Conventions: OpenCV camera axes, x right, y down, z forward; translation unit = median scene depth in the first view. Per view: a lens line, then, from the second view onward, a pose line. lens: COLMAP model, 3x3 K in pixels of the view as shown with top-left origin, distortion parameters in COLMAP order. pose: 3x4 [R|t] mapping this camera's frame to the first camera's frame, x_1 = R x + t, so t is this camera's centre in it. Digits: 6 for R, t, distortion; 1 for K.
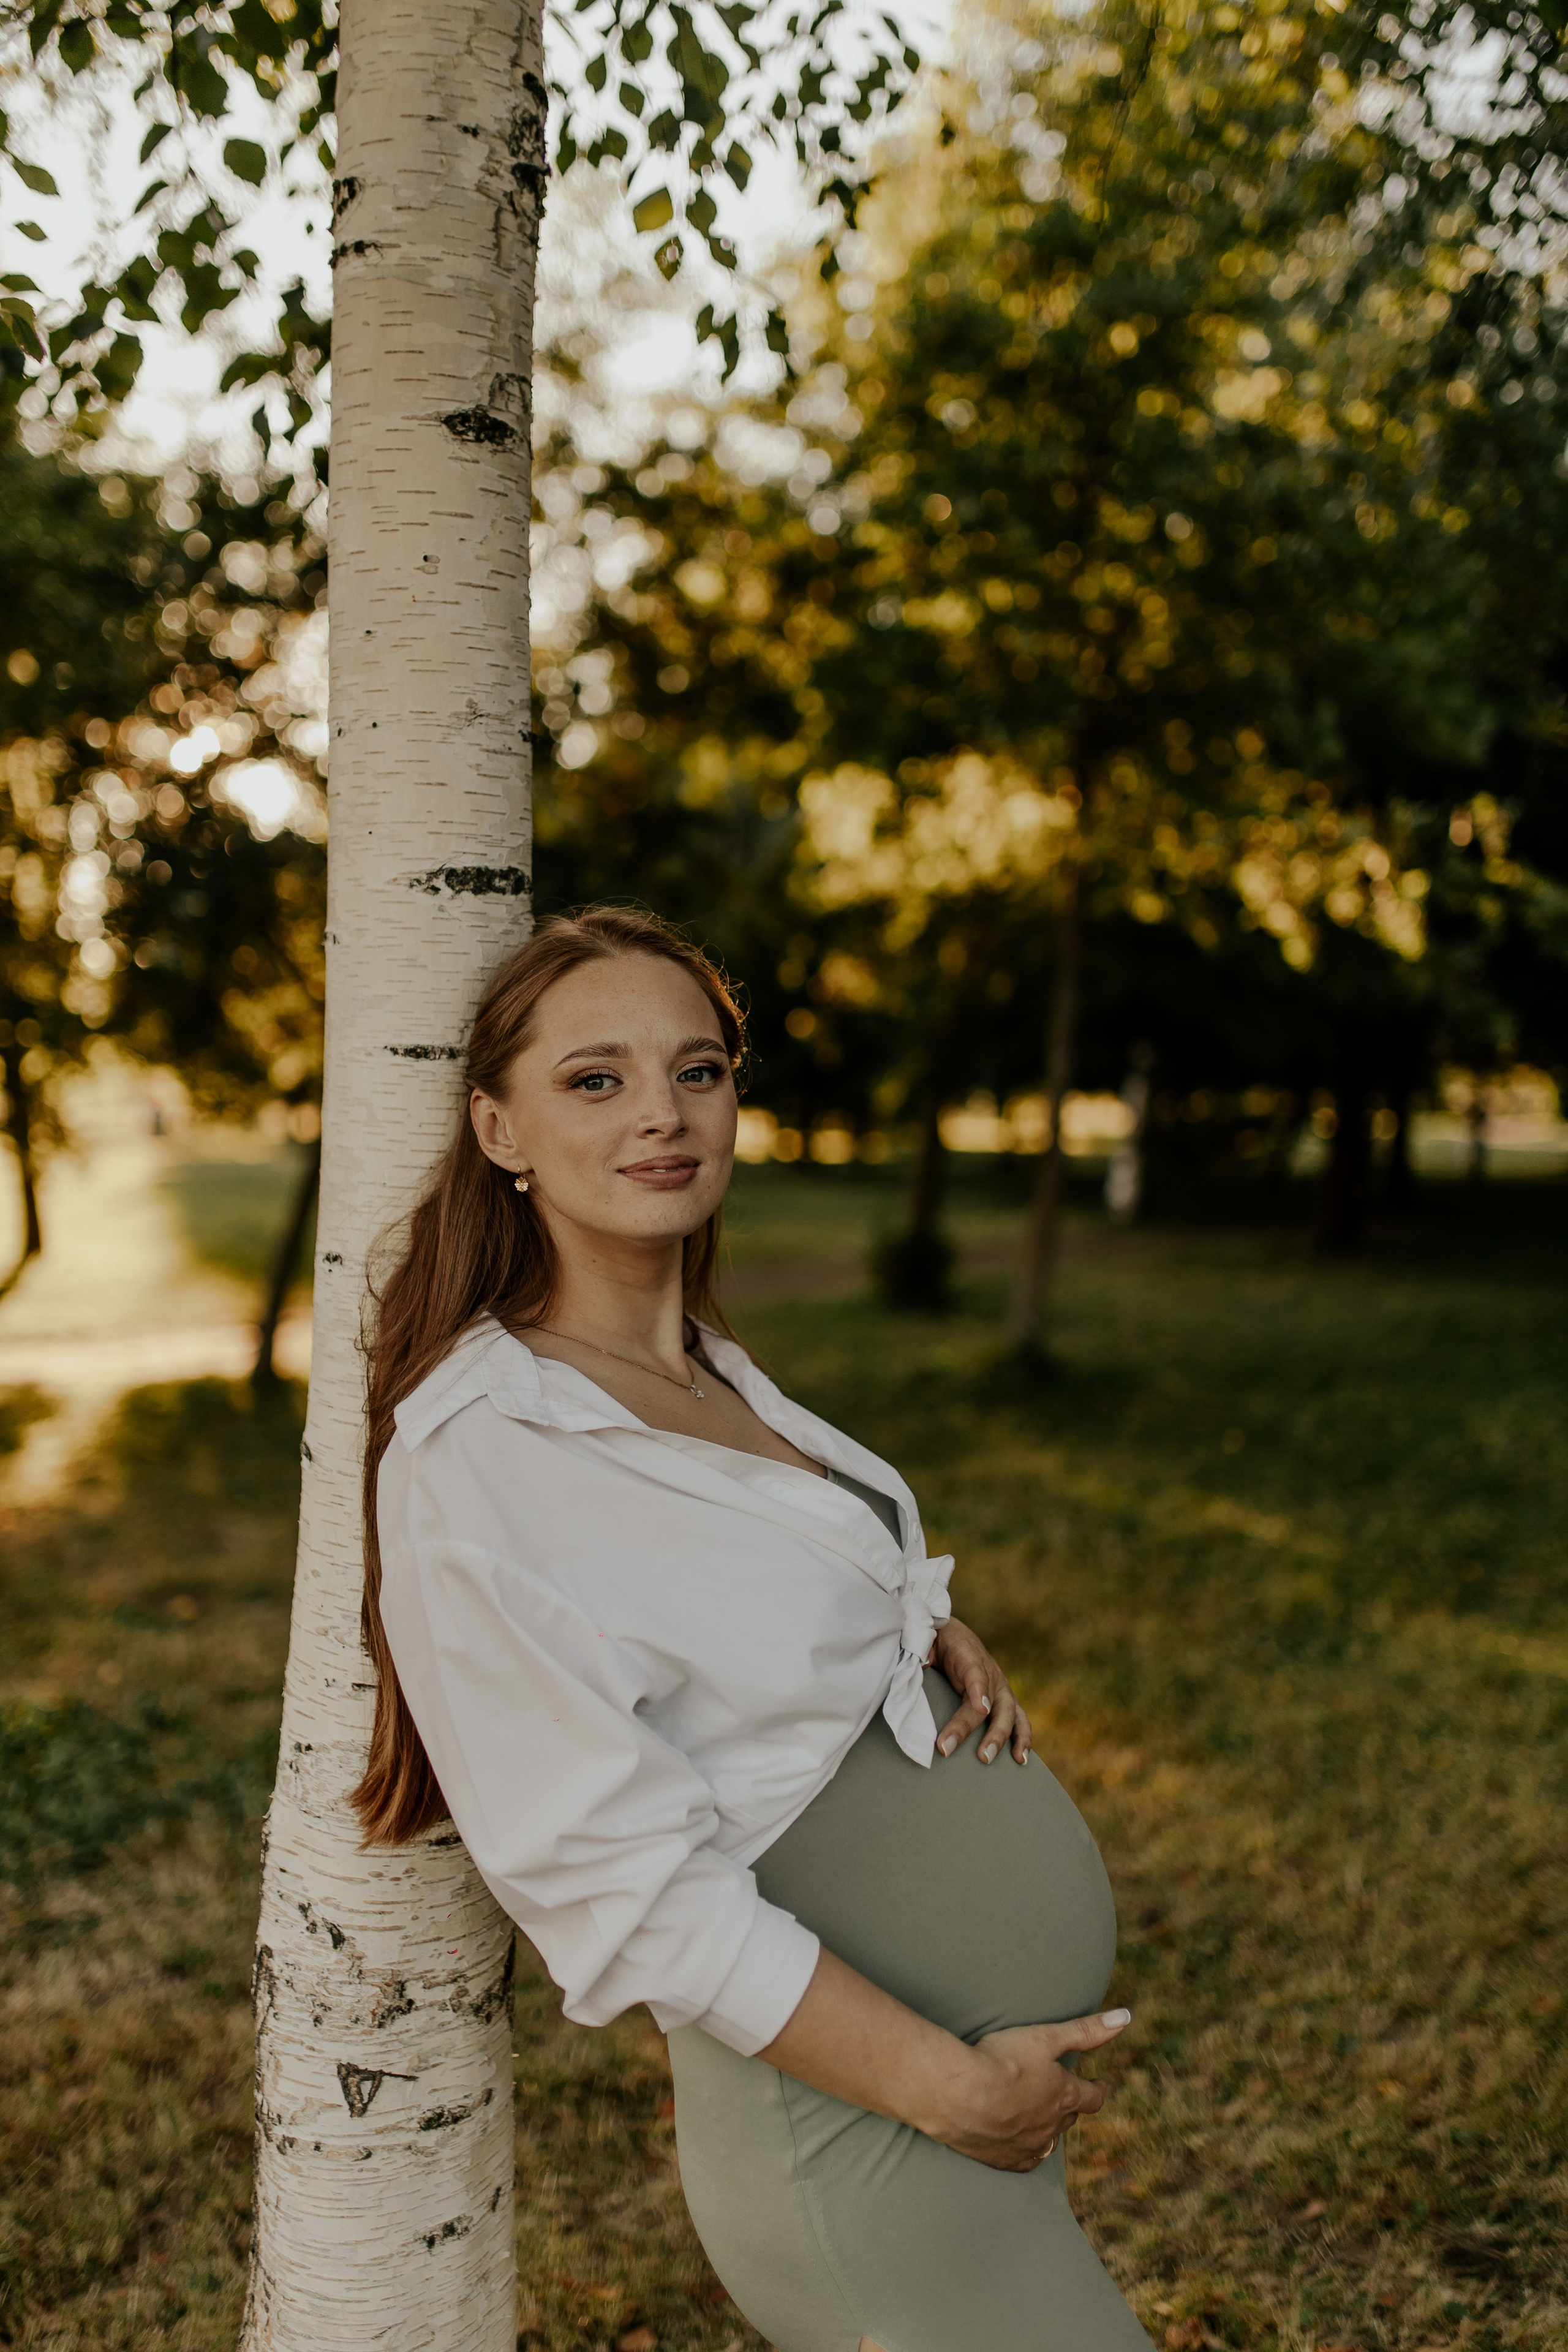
lens RADIAL K [[2293.6, 0, 784.0], [0, 2293.6, 1176.0], [0, 0, 1]] dist [-0.017574, 0.124473]
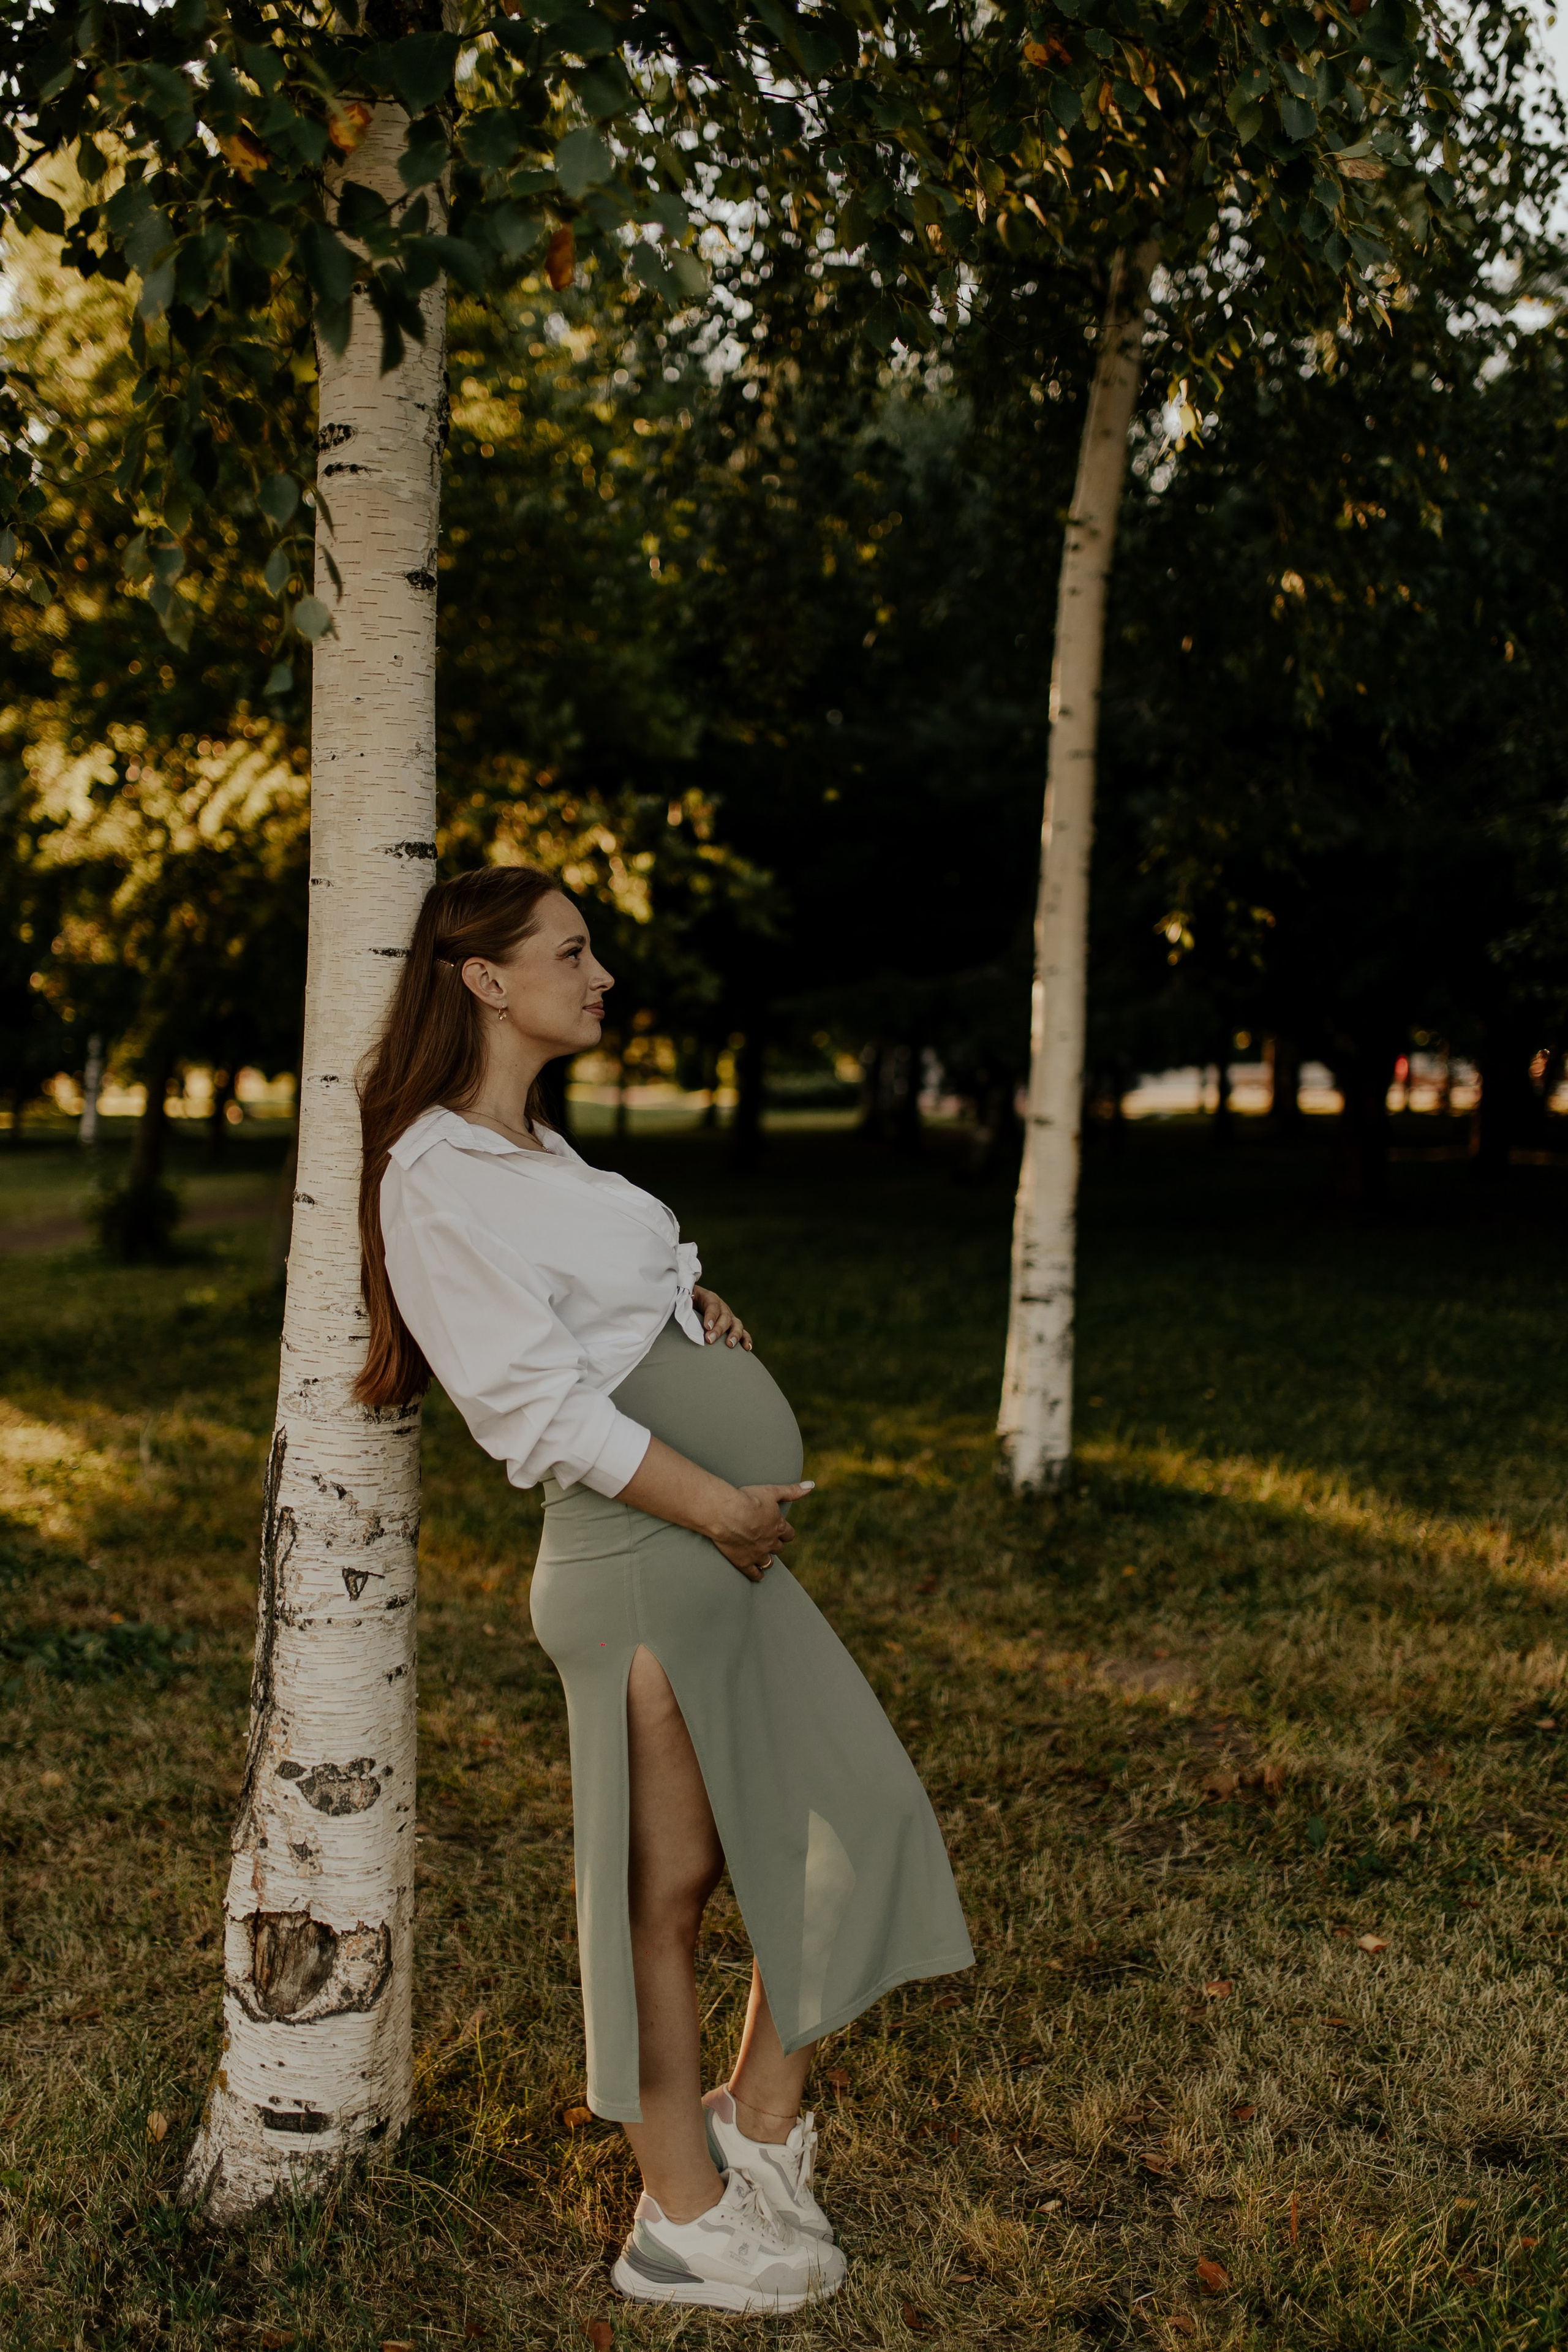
lens RADIAL K [[2293.6, 0, 784.0], [0, 2293.6, 1176.0], [0, 0, 1]] dist [-0.017574, 0.124473]
pose [[0.930115, -0.023479, 0.366518, -0.490723], [0.018697, 0.999687, 0.016593, 0.083259], [-0.366793, -0.008581, 0.930263, -0.635055]]
